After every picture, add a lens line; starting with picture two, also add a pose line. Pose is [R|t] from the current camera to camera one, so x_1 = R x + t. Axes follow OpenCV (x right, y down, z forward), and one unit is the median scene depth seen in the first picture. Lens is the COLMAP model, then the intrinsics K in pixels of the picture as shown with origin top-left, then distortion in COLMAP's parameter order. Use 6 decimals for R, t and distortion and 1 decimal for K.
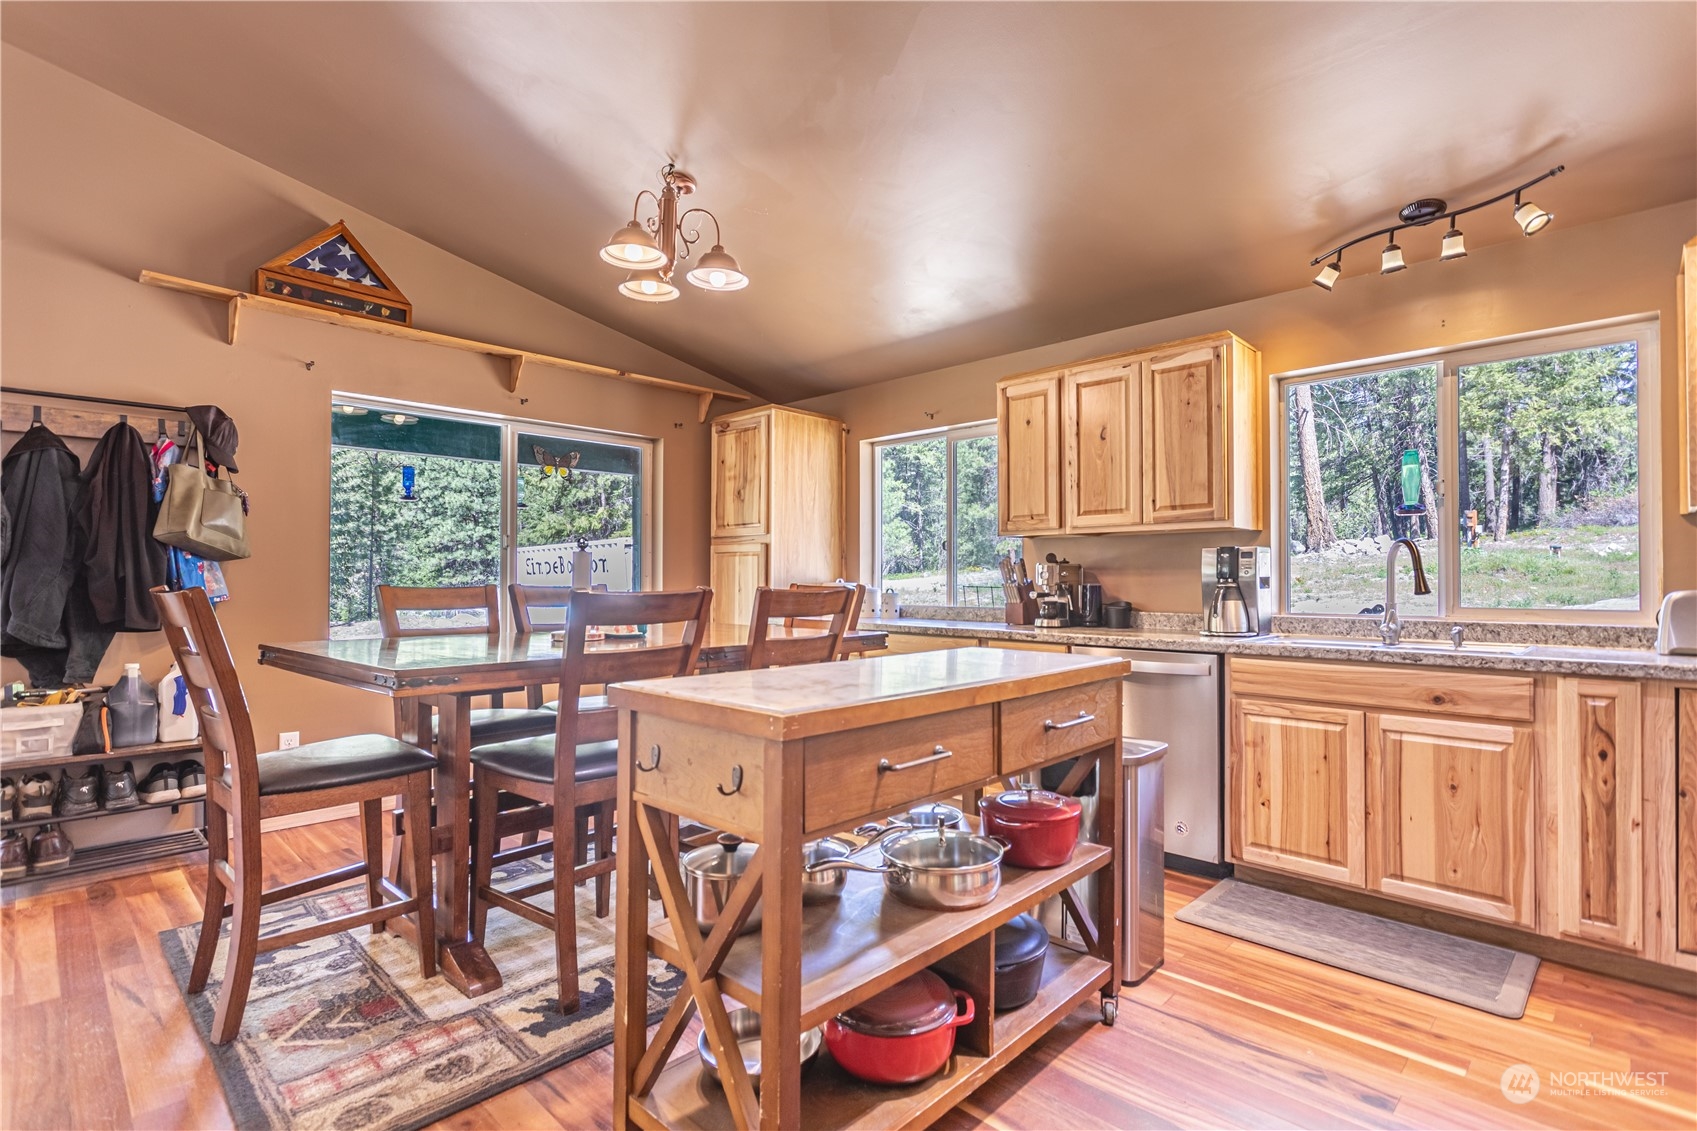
lens RADIAL K [[800.2, 0, 893.6], [0, 800.2, 566.0], [0, 0, 1]] dist [-0.000062, -0.000142]
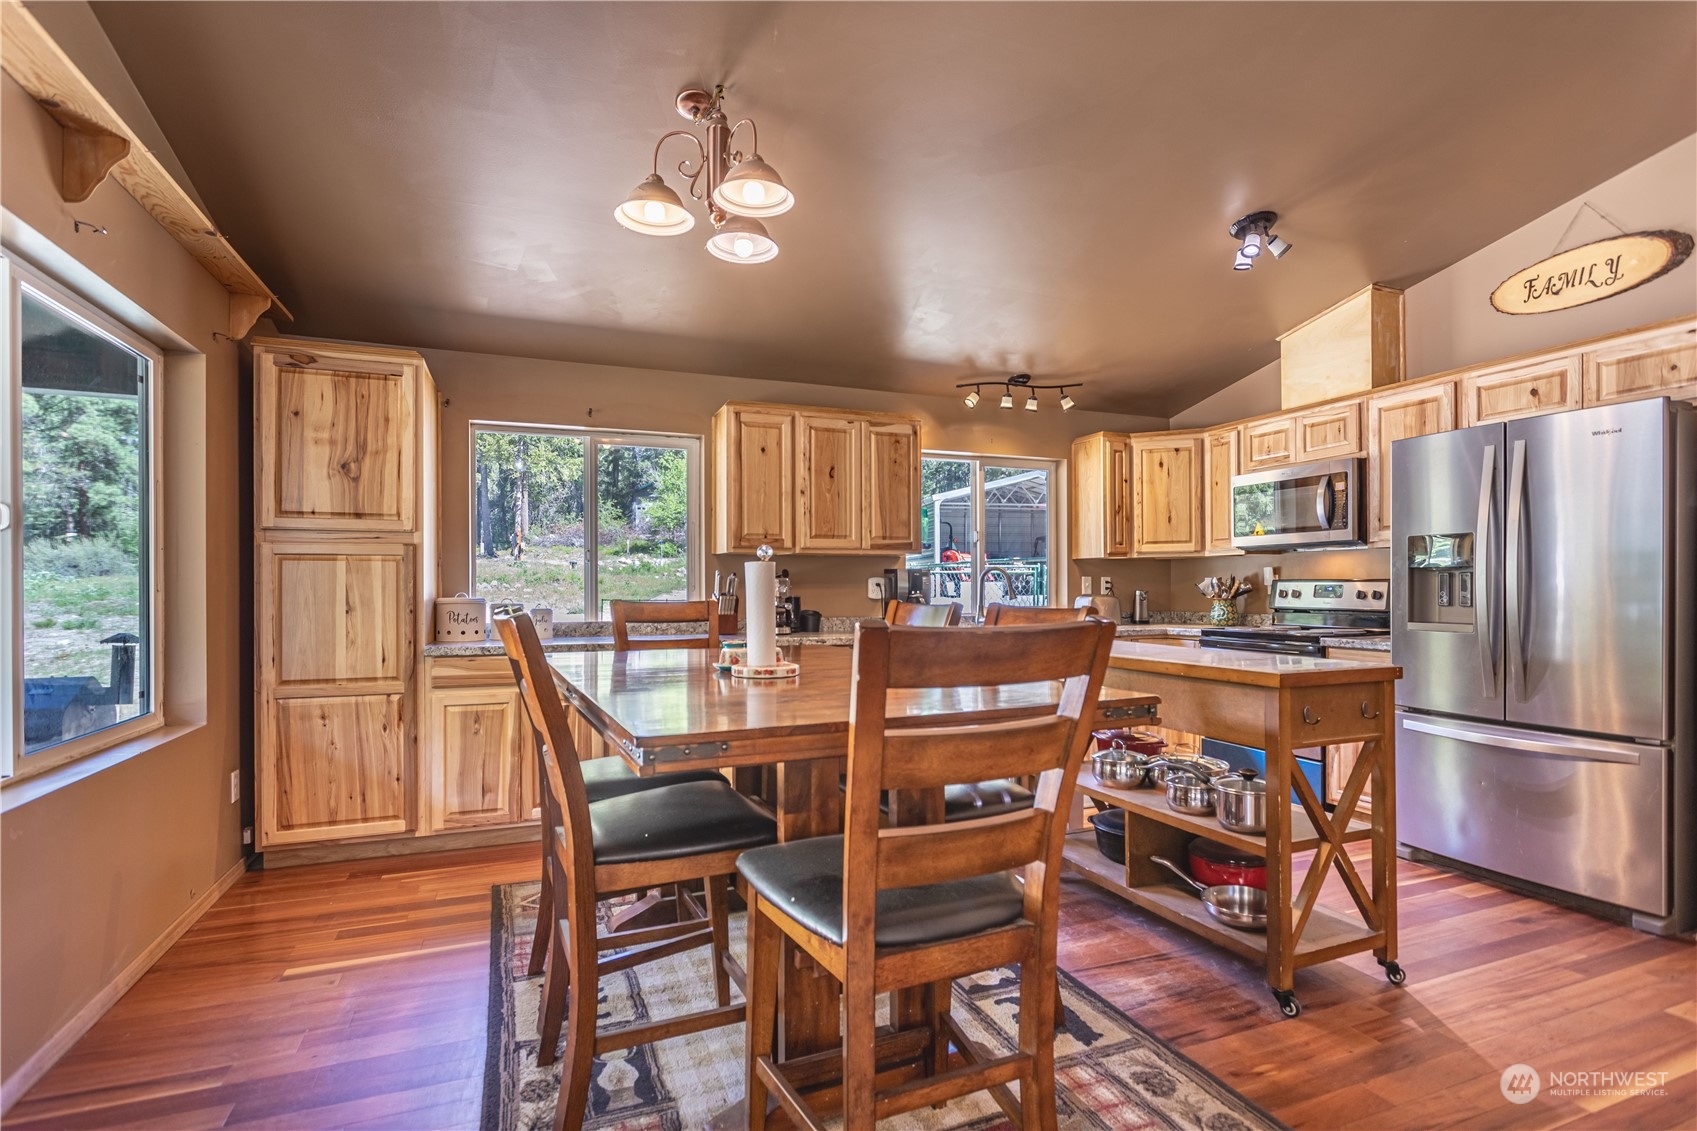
lens RADIAL K [[783.6, 0, 821.7], [0, 783.6, 585.4], [0, 0, 1]] dist [-0.012115, 0.000051]
pose [[0.453149, -0.001404, 0.891434, -0.854760], [-0.012881, 0.999884, 0.008123, -0.002917], [-0.891342, -0.015164, 0.453078, 0.493002]]
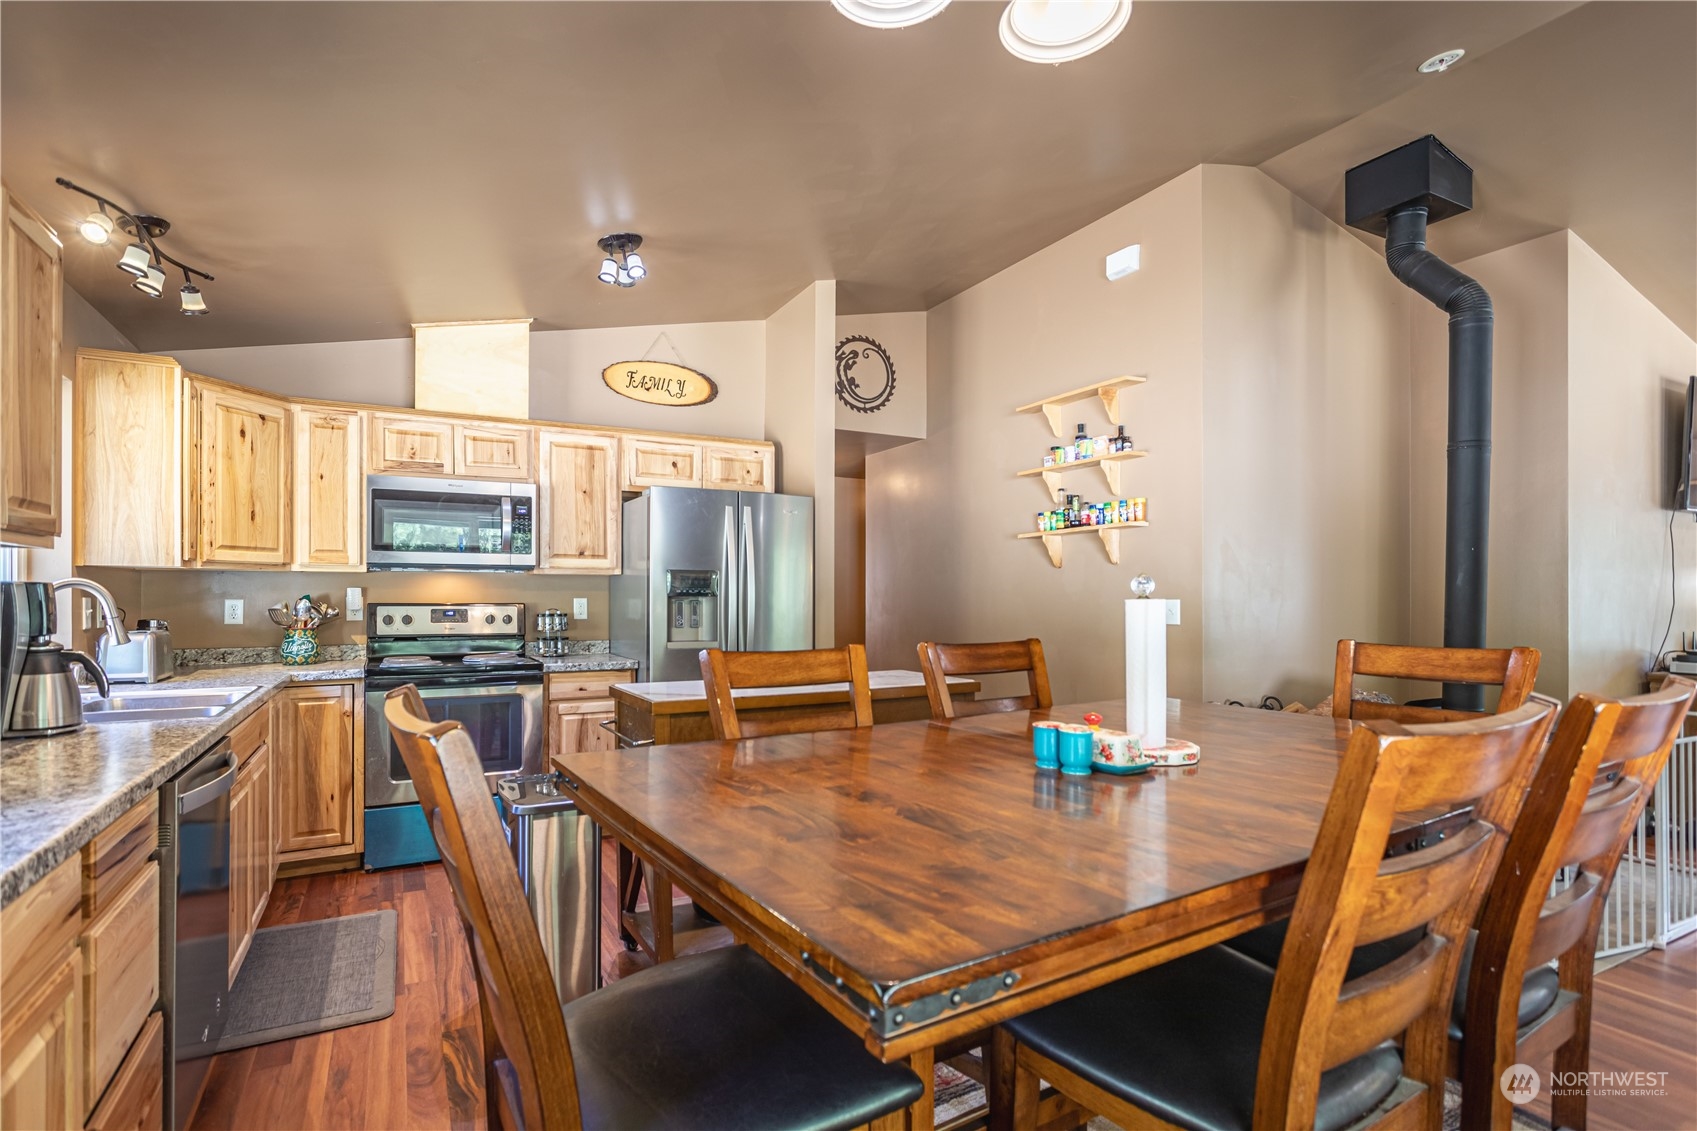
lens RADIAL K [[826.5, 0, 854.7], [0, 826.5, 564.2], [0, 0, 1]] dist [-0.011783, 0.000508]
pose [[-0.946849, 0.010937, 0.321492, -0.338688], [-0.006779, 0.998522, -0.053933, -0.008494], [-0.321606, -0.053246, -0.945375, 1.304840]]
